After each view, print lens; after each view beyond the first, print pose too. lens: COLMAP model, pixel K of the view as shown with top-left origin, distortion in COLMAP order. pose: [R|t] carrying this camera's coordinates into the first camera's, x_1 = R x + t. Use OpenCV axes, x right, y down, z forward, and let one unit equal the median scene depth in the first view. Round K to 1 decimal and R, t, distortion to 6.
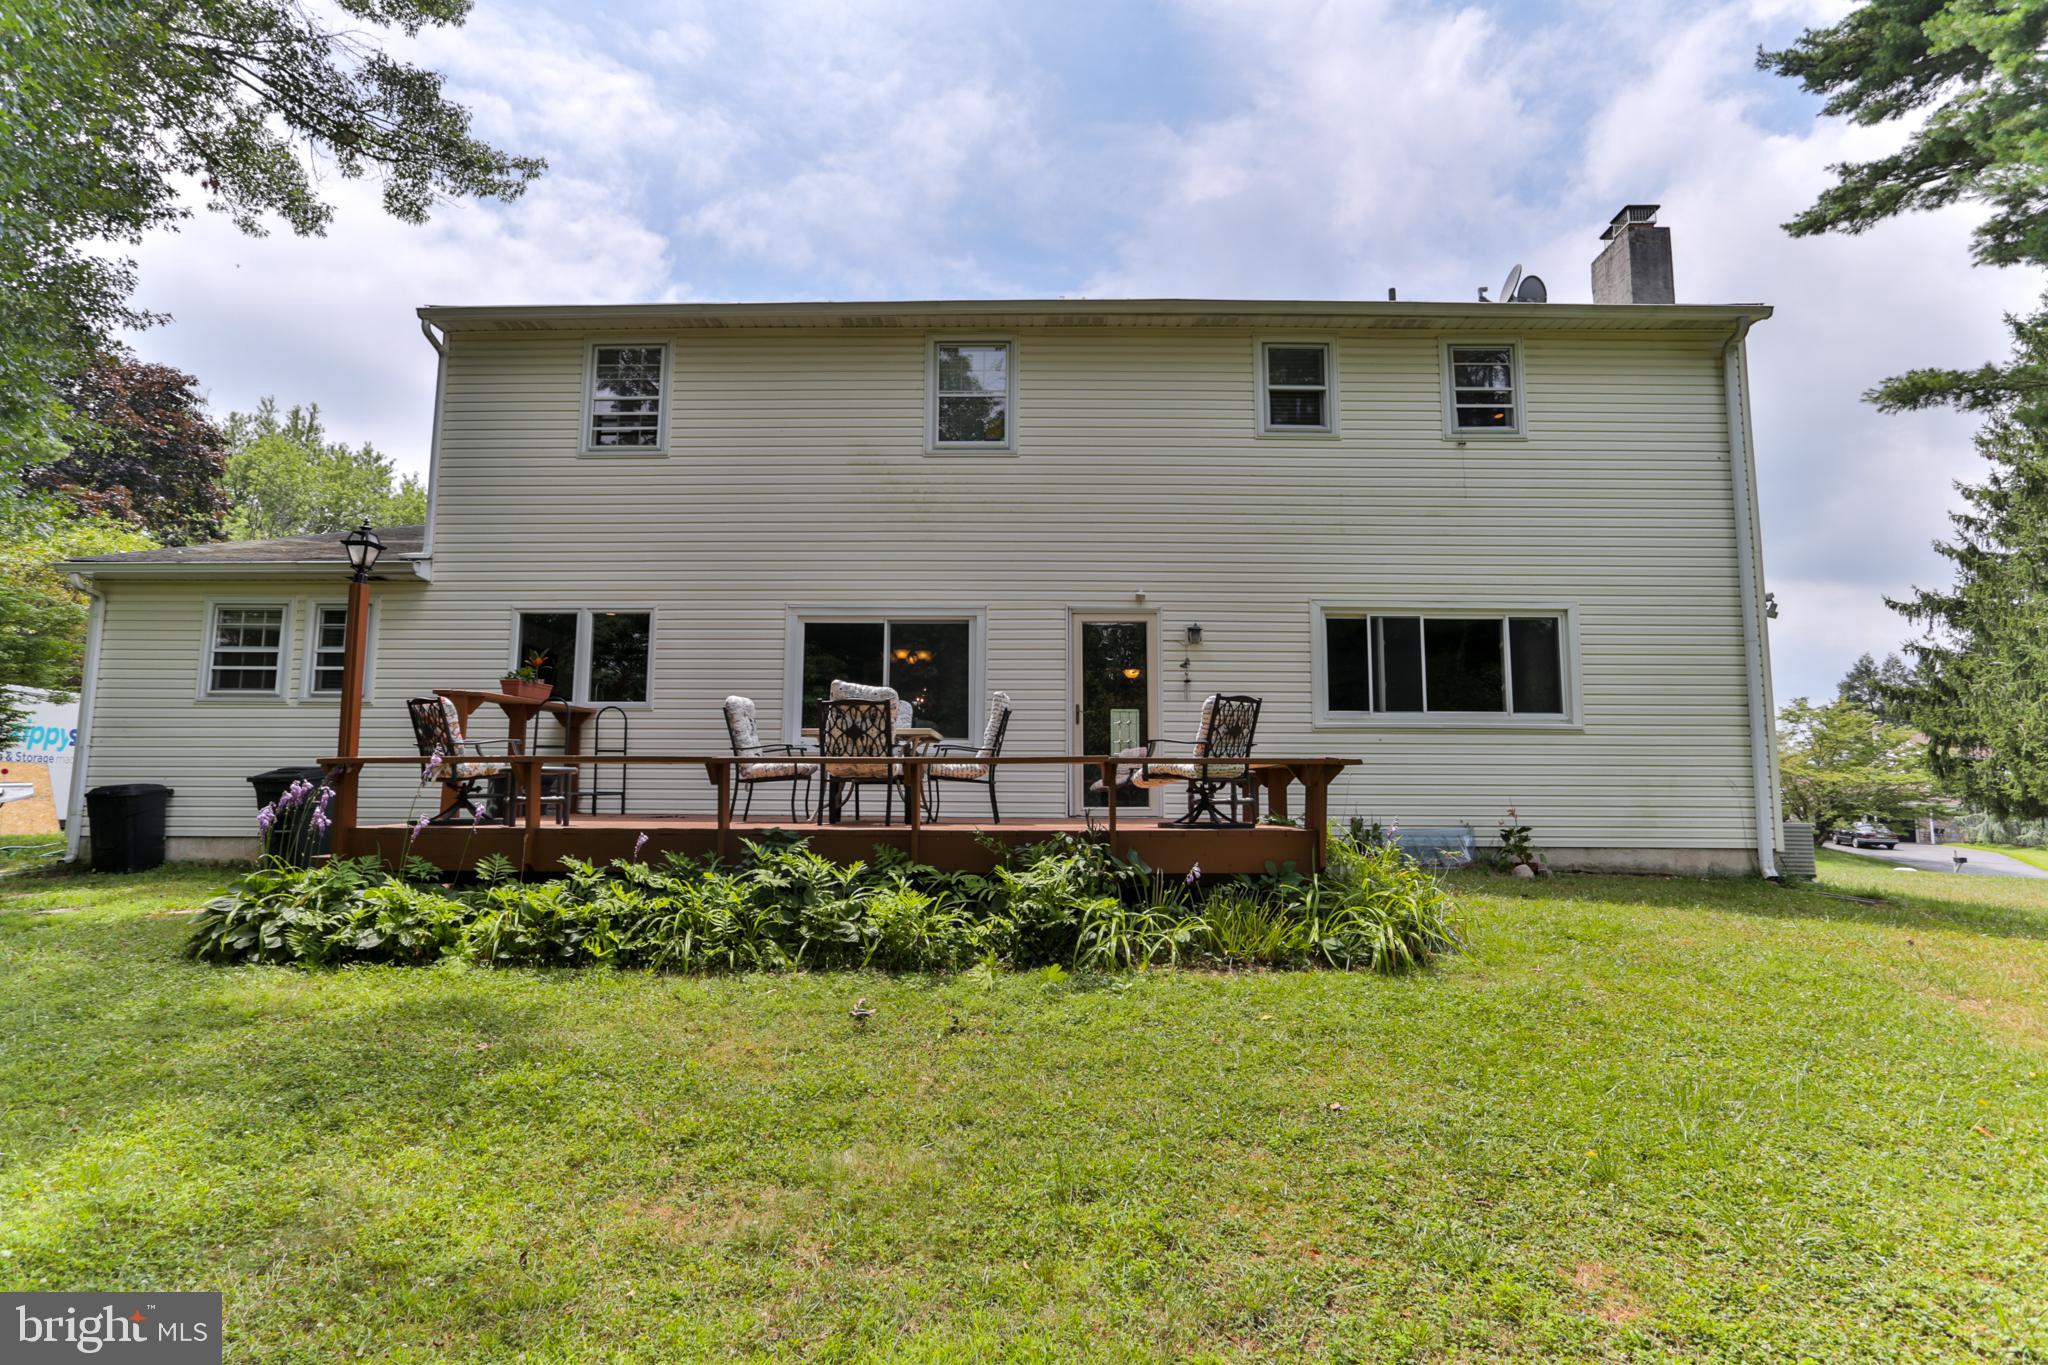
lens RADIAL K [[1077.6, 0, 1005.4], [0, 1077.6, 671.1], [0, 0, 1]] dist [-0.054269, 0.051675]
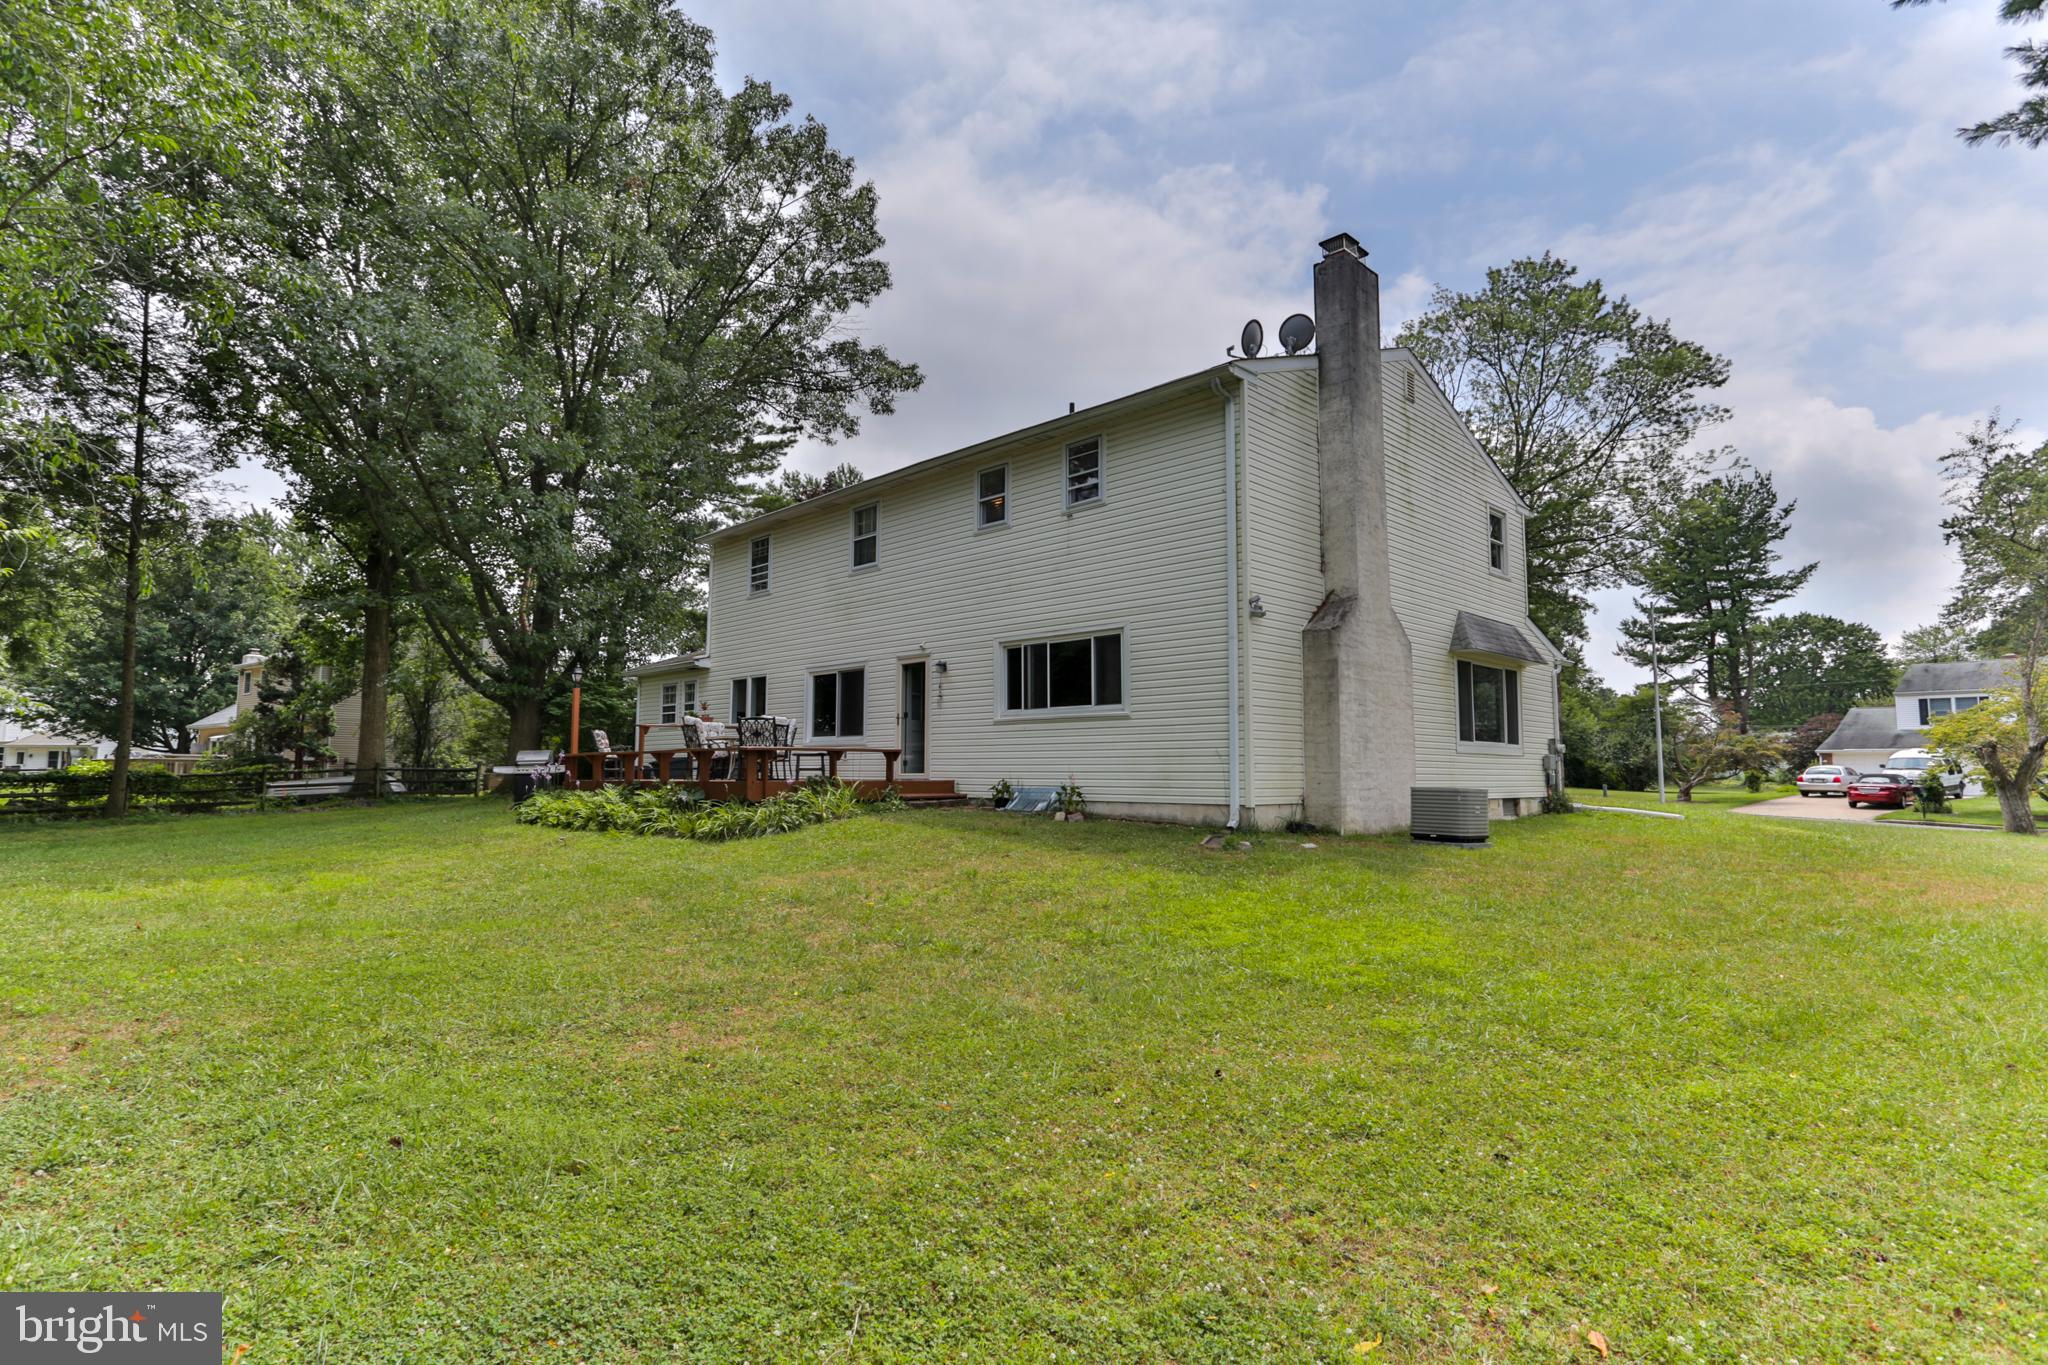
lens RADIAL K [[1077.6, 0, 1005.4], [0, 1077.6, 671.1], [0, 0, 1]] dist [-0.054269, 0.051675]
pose [[0.698502, -0.071428, -0.712034, 1.377012], [0.087777, 0.996044, -0.013809, 0.003231], [0.710204, -0.052855, 0.702009, -0.069511]]
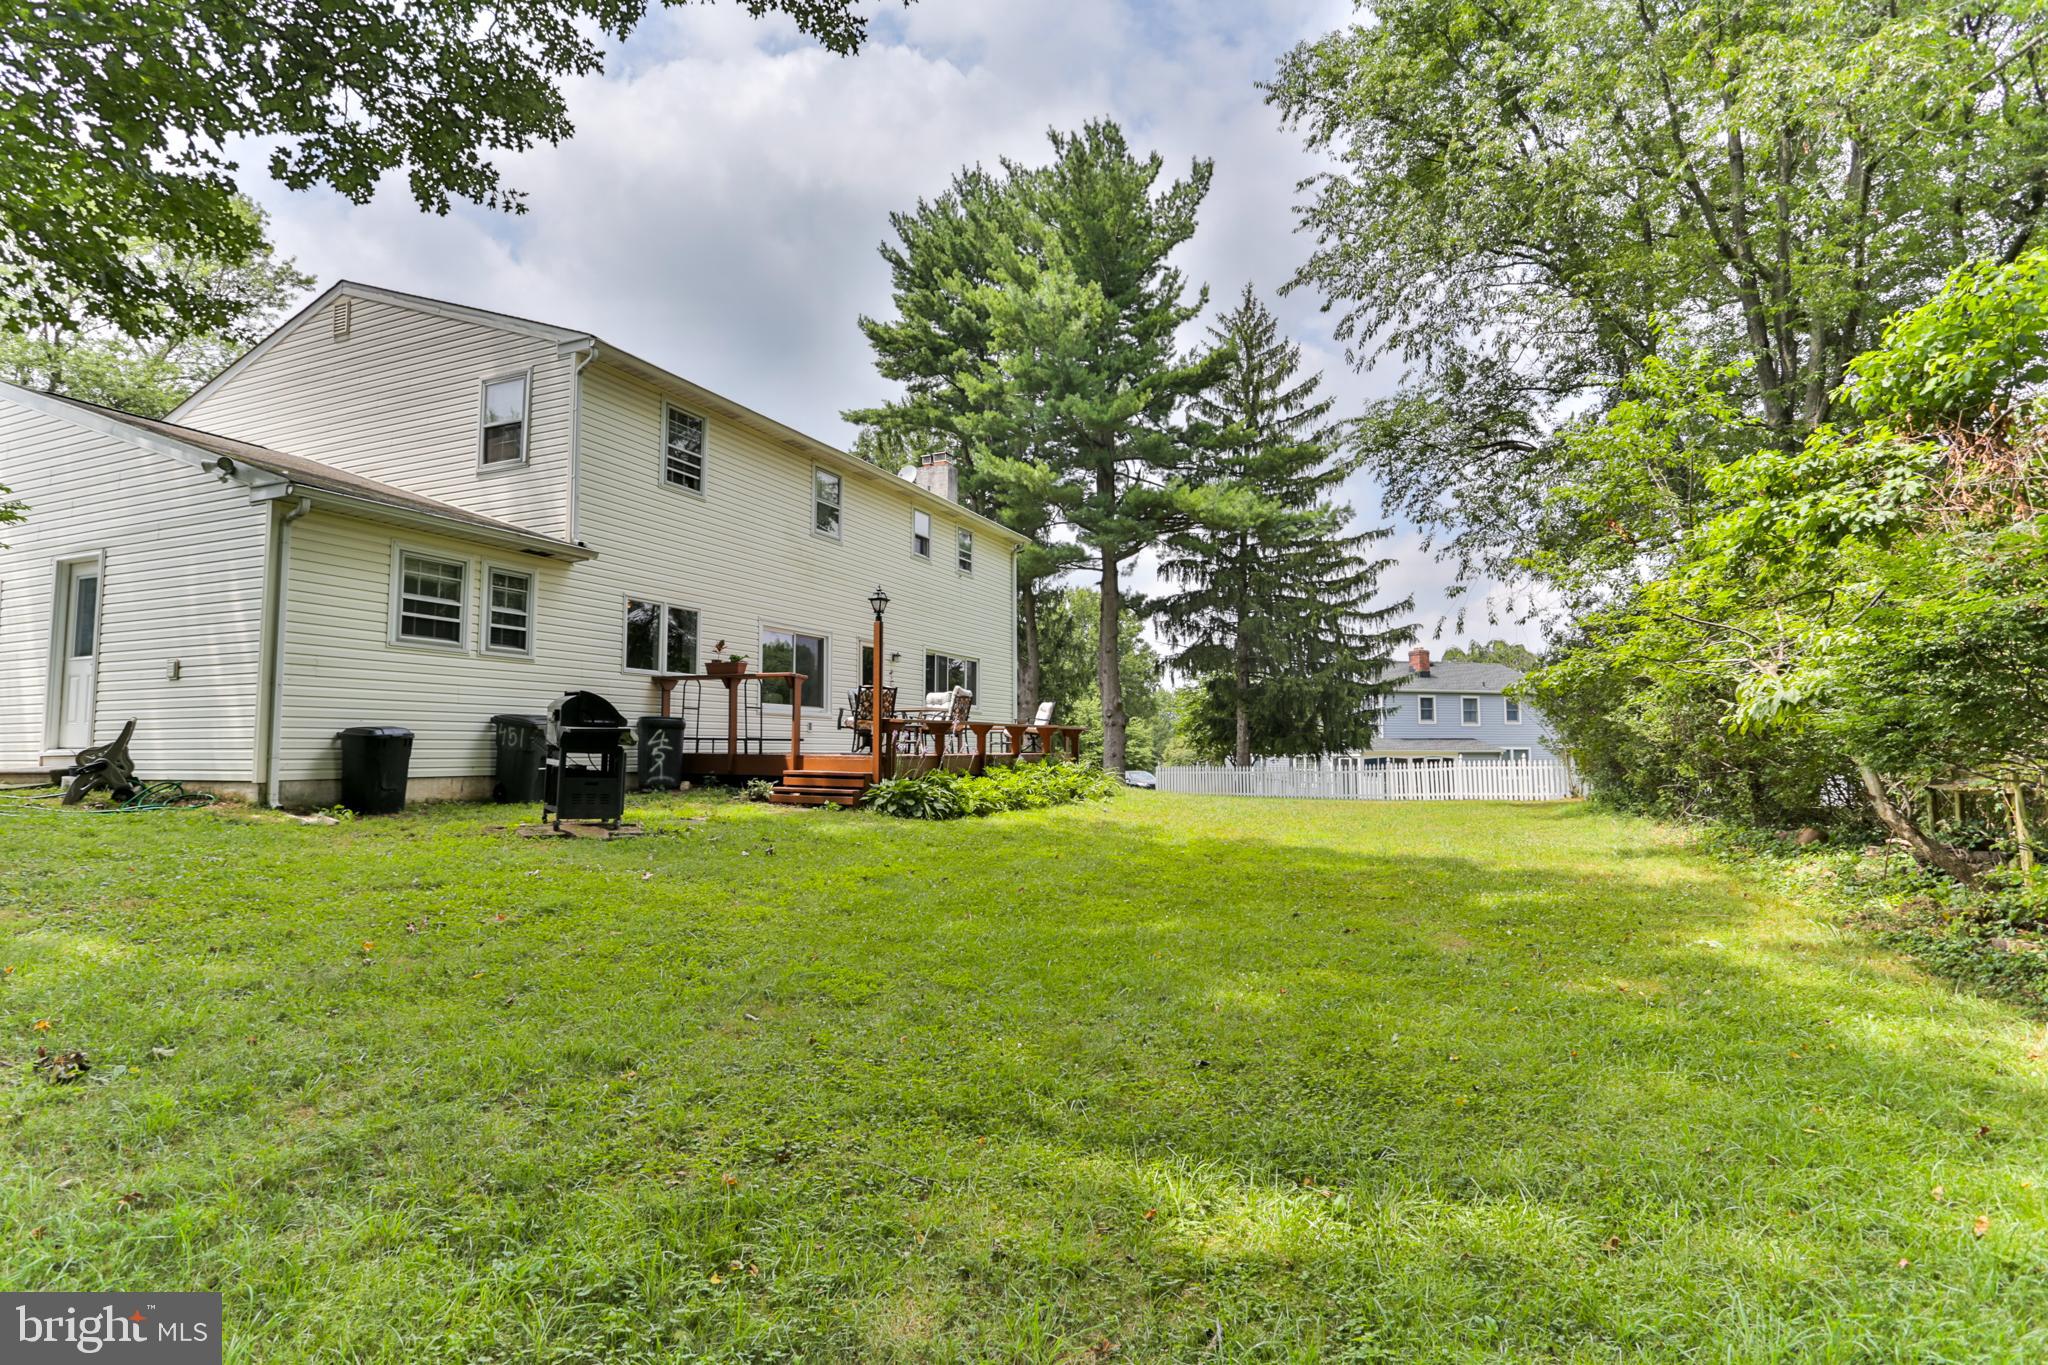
lens RADIAL K [[1077.6, 0, 1005.4], [0, 1077.6, 671.1], [0, 0, 1]] dist [-0.054269, 0.051675]
pose [[0.401229, 0.062233, 0.913861, -1.449337], [-0.101219, 0.994591, -0.023290, 0.016715], [-0.910368, -0.083156, 0.405358, 0.056691]]
